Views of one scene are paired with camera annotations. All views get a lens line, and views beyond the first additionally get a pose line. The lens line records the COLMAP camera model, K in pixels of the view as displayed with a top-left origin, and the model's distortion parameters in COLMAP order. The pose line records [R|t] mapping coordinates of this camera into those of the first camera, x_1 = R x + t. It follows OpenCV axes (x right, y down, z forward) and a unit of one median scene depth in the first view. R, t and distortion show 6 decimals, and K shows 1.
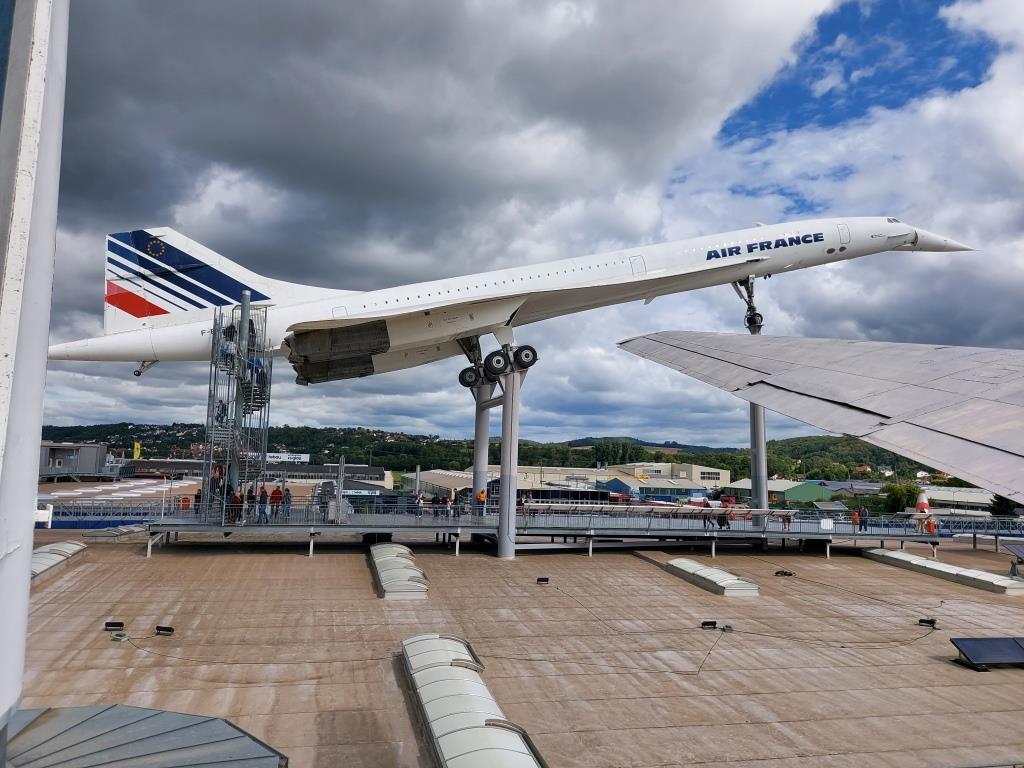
lens RADIAL K [[739.1, 0, 512.0], [0, 739.1, 384.0], [0, 0, 1]] dist [0.039446, -0.000151]
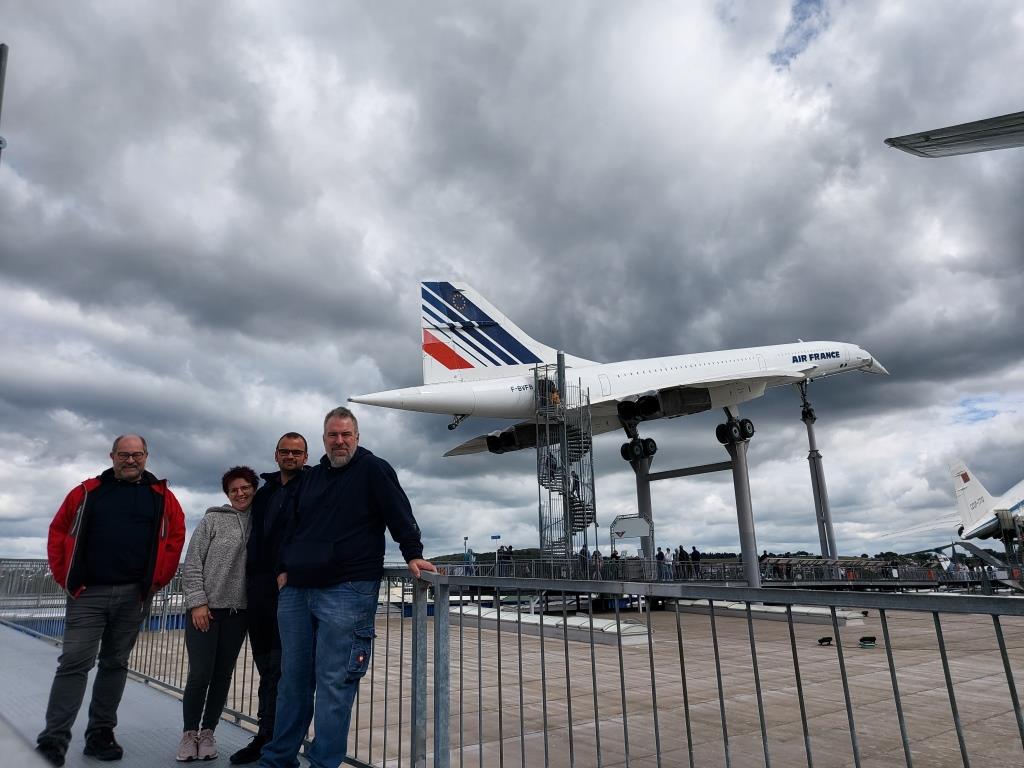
lens RADIAL K [[739.1, 0, 512.0], [0, 739.1, 384.0], [0, 0, 1]] dist [0.039446, -0.000151]
pose [[0.890981, 0.070057, 0.448603, -0.848268], [0.005021, 0.986444, -0.164023, 0.084501], [-0.454013, 0.148394, 0.878551, 0.133301]]
